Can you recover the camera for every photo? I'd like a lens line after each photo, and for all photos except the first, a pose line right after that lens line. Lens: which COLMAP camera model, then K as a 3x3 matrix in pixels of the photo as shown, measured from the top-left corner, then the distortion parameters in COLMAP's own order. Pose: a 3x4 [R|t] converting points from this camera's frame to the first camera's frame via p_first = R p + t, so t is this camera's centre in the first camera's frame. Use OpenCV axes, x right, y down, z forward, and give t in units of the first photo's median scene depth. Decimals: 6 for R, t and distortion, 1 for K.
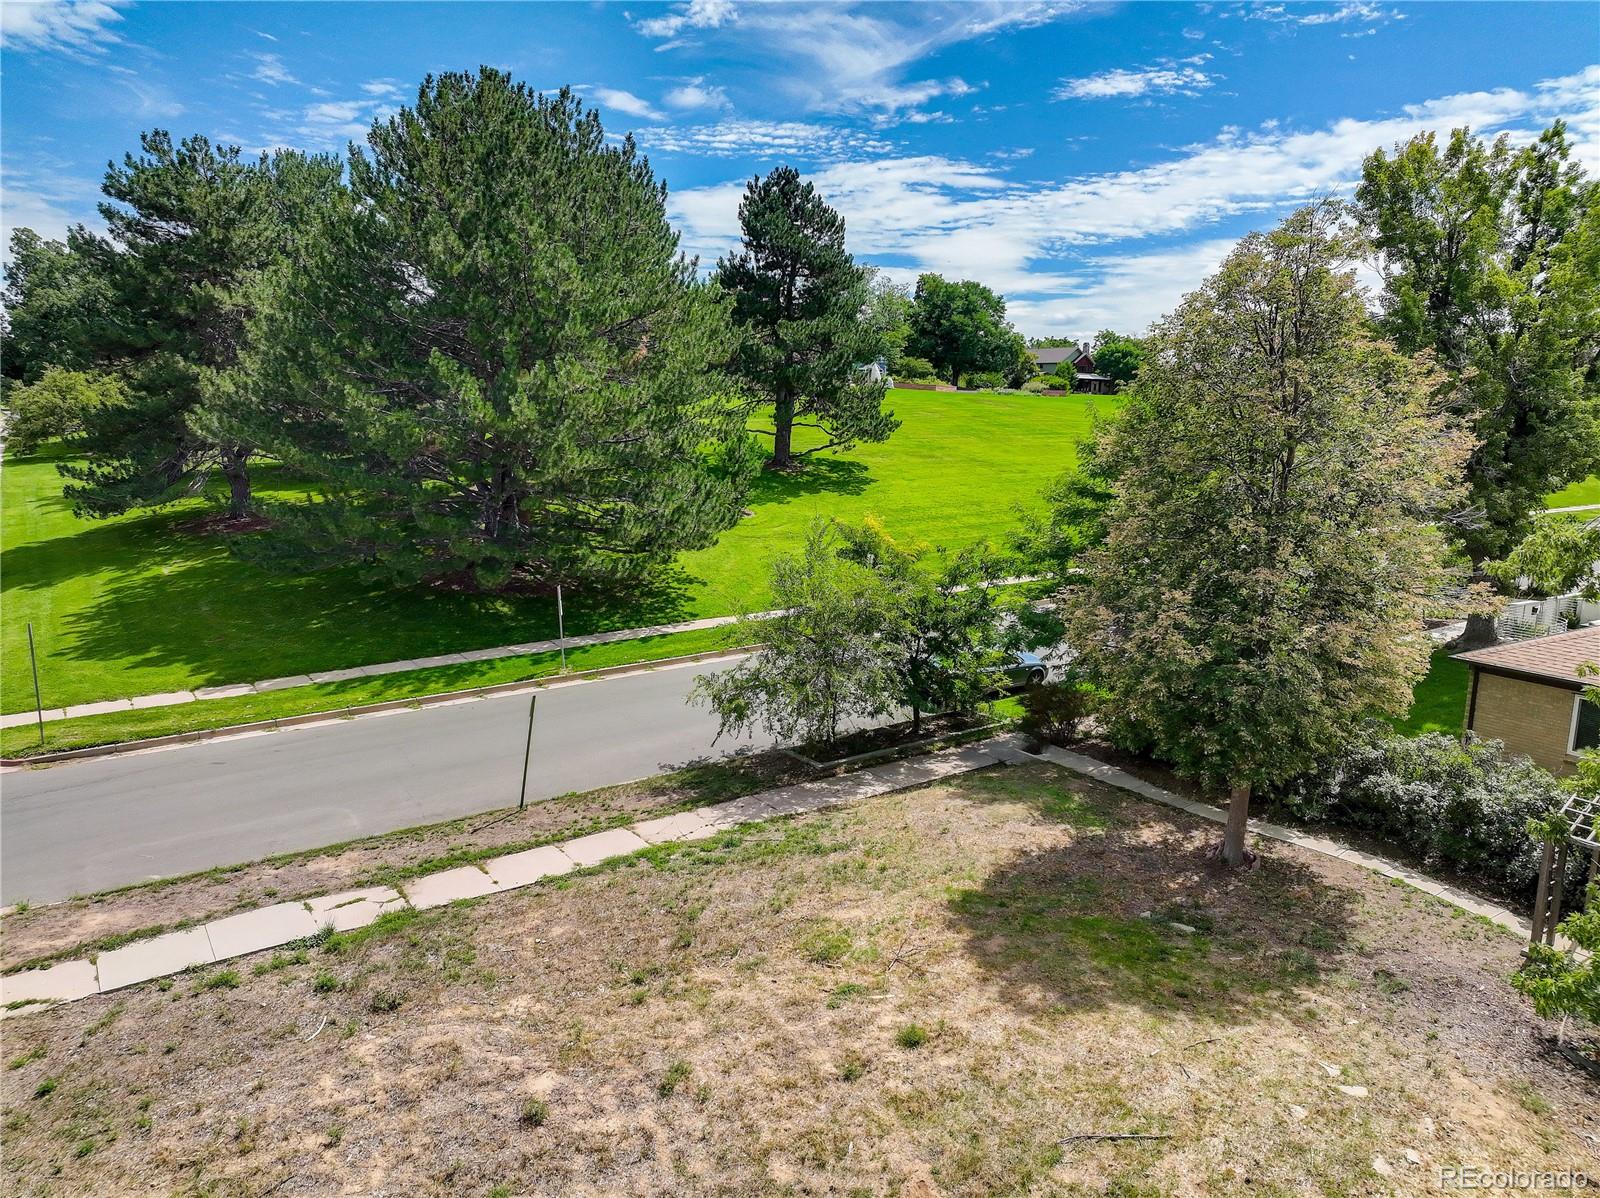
lens RADIAL K [[1121.6, 0, 801.1], [0, 1121.6, 603.5], [0, 0, 1]] dist [-0.005669, 0.022842]
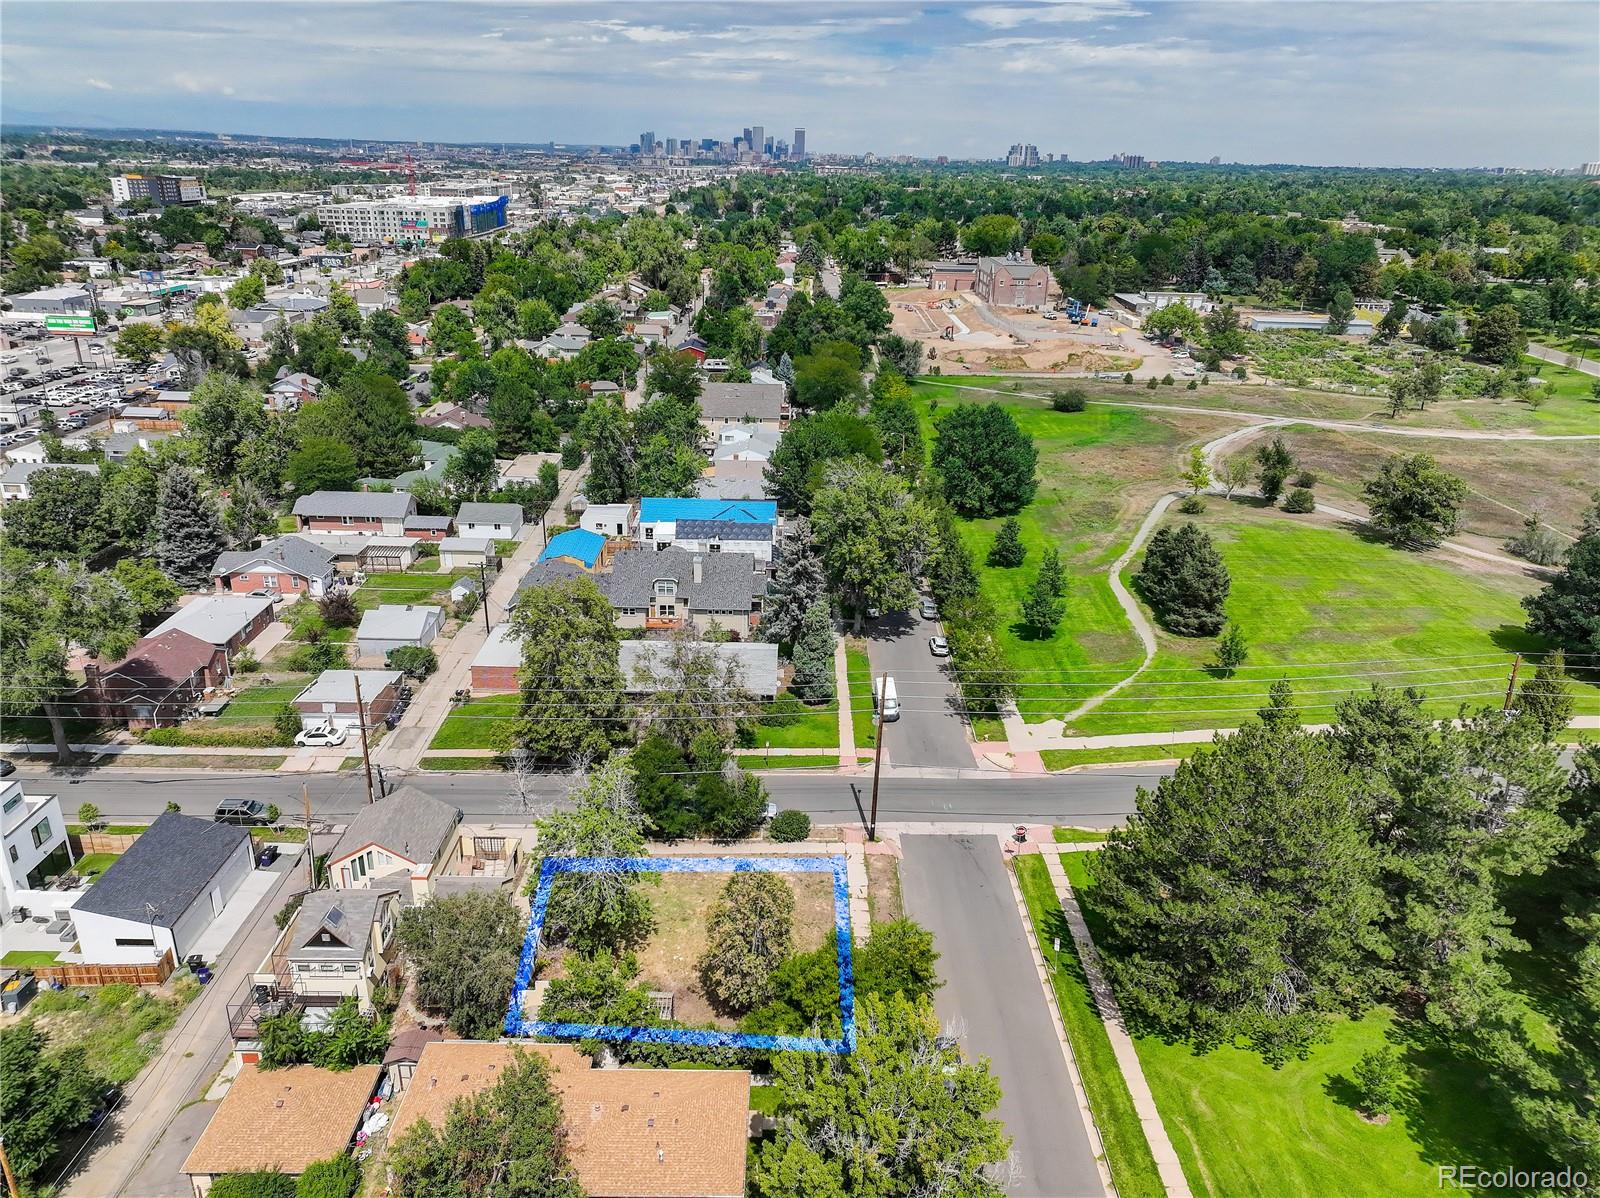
lens RADIAL K [[1121.6, 0, 801.1], [0, 1121.6, 603.5], [0, 0, 1]] dist [-0.005669, 0.022842]
pose [[-0.558742, 0.271751, -0.783555, 2.247662], [-0.184834, 0.880226, 0.437080, -2.044478], [0.808482, 0.389043, -0.441590, 1.831223]]
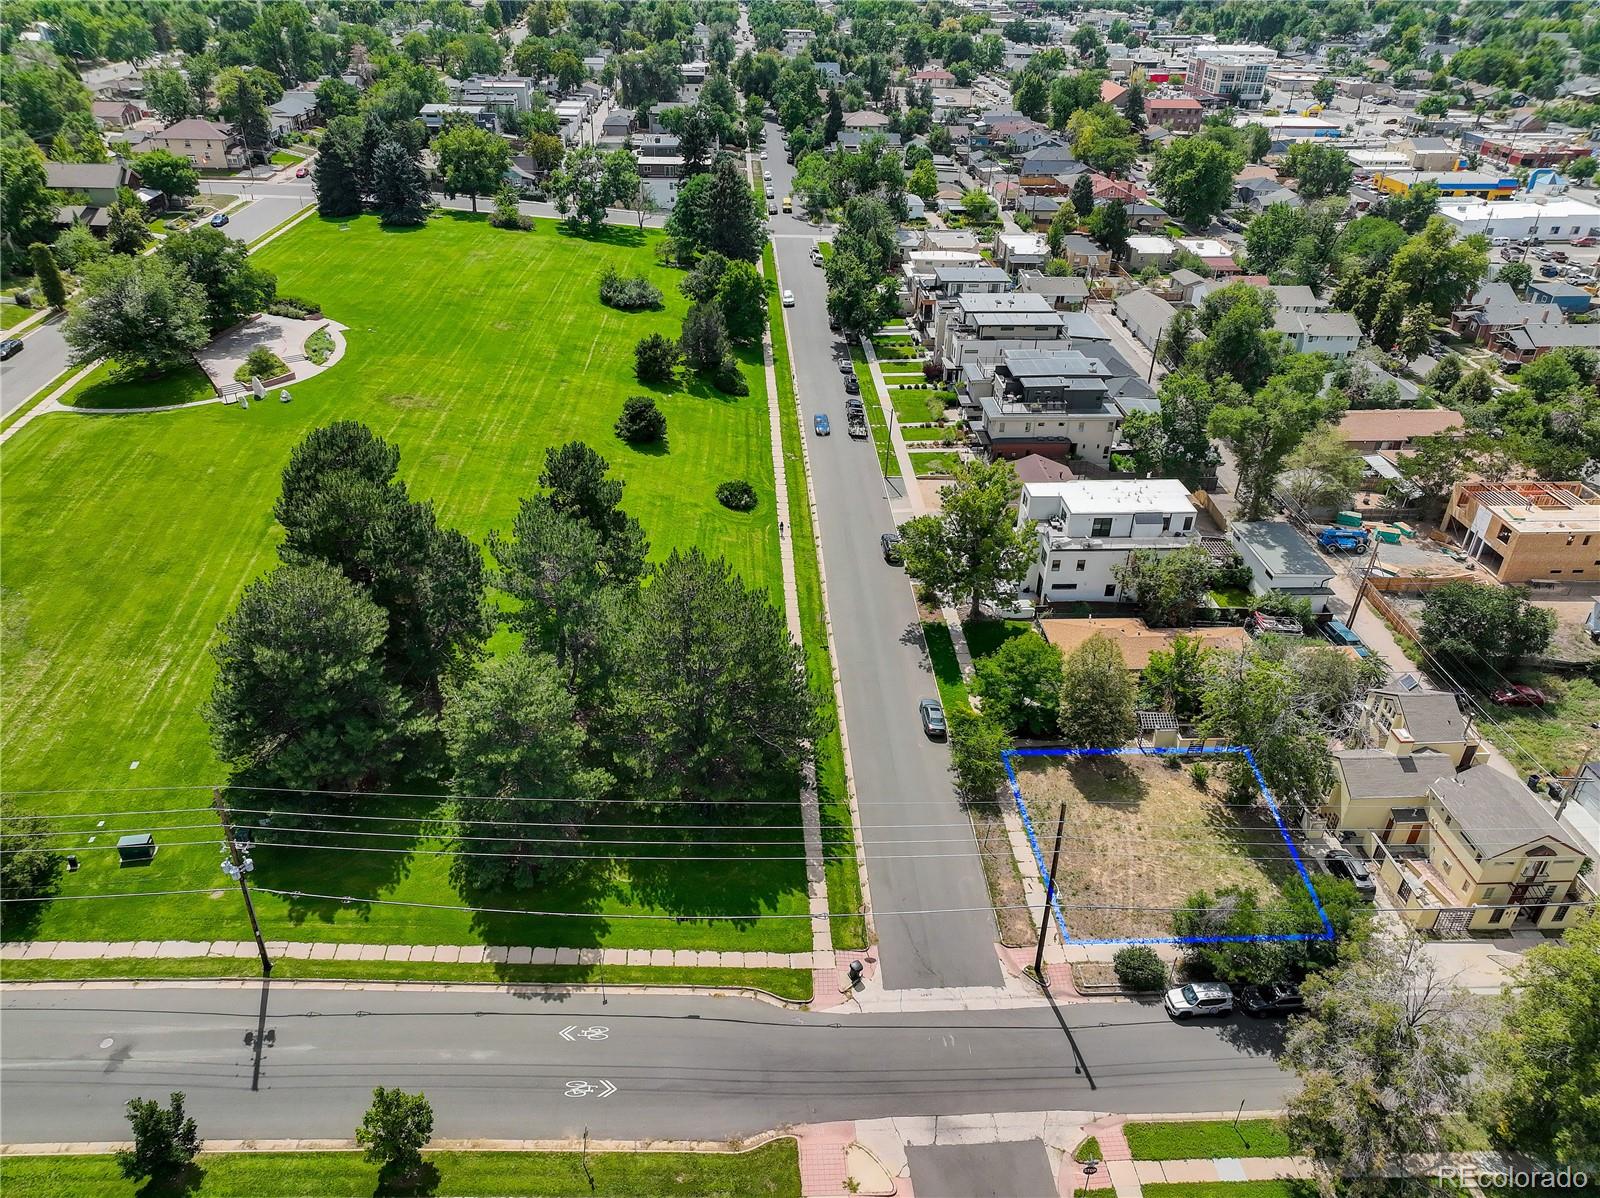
lens RADIAL K [[1121.6, 0, 801.1], [0, 1121.6, 603.5], [0, 0, 1]] dist [-0.005669, 0.022842]
pose [[0.509609, -0.464488, 0.724258, -2.669678], [0.146986, 0.876387, 0.458629, -2.129491], [-0.847758, -0.127266, 0.514888, -0.221719]]
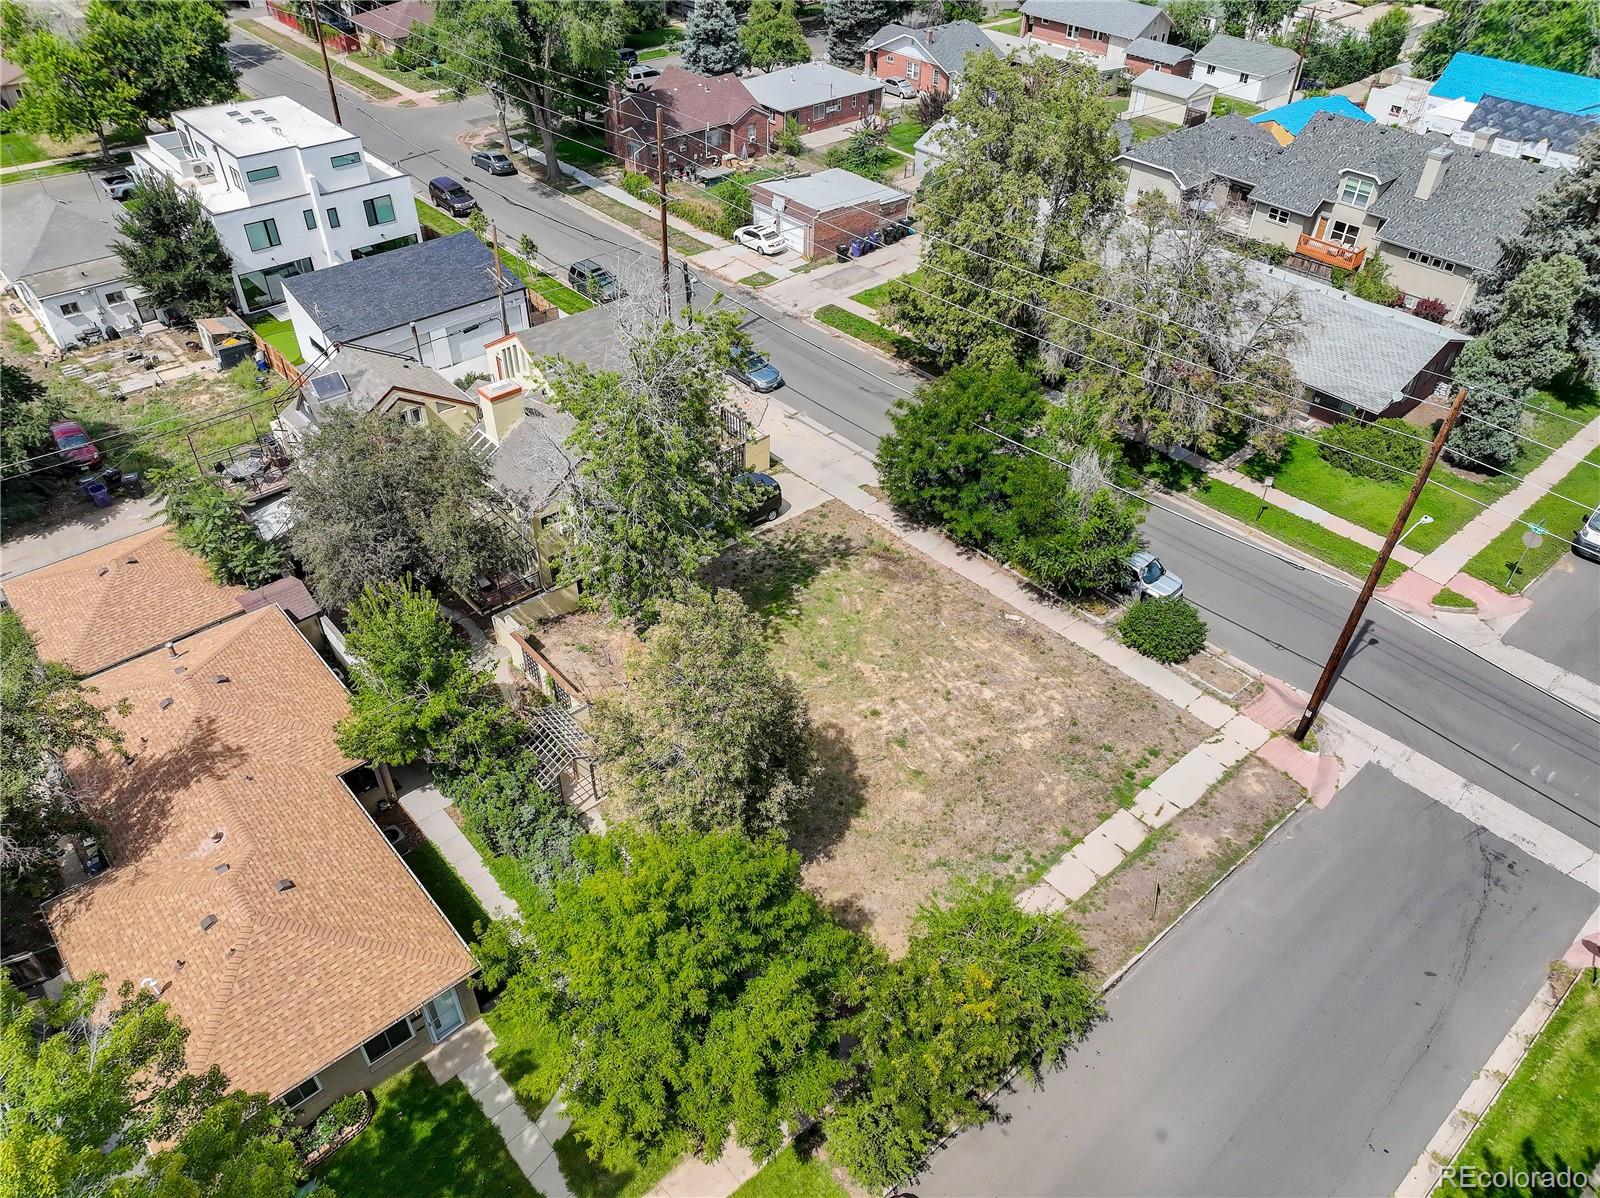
lens RADIAL K [[1121.6, 0, 801.1], [0, 1121.6, 603.5], [0, 0, 1]] dist [-0.005669, 0.022842]
pose [[-0.991059, 0.048000, -0.124489, 0.373442], [-0.064233, 0.646153, 0.760500, -1.169909], [0.116943, 0.761697, -0.637292, 1.538124]]
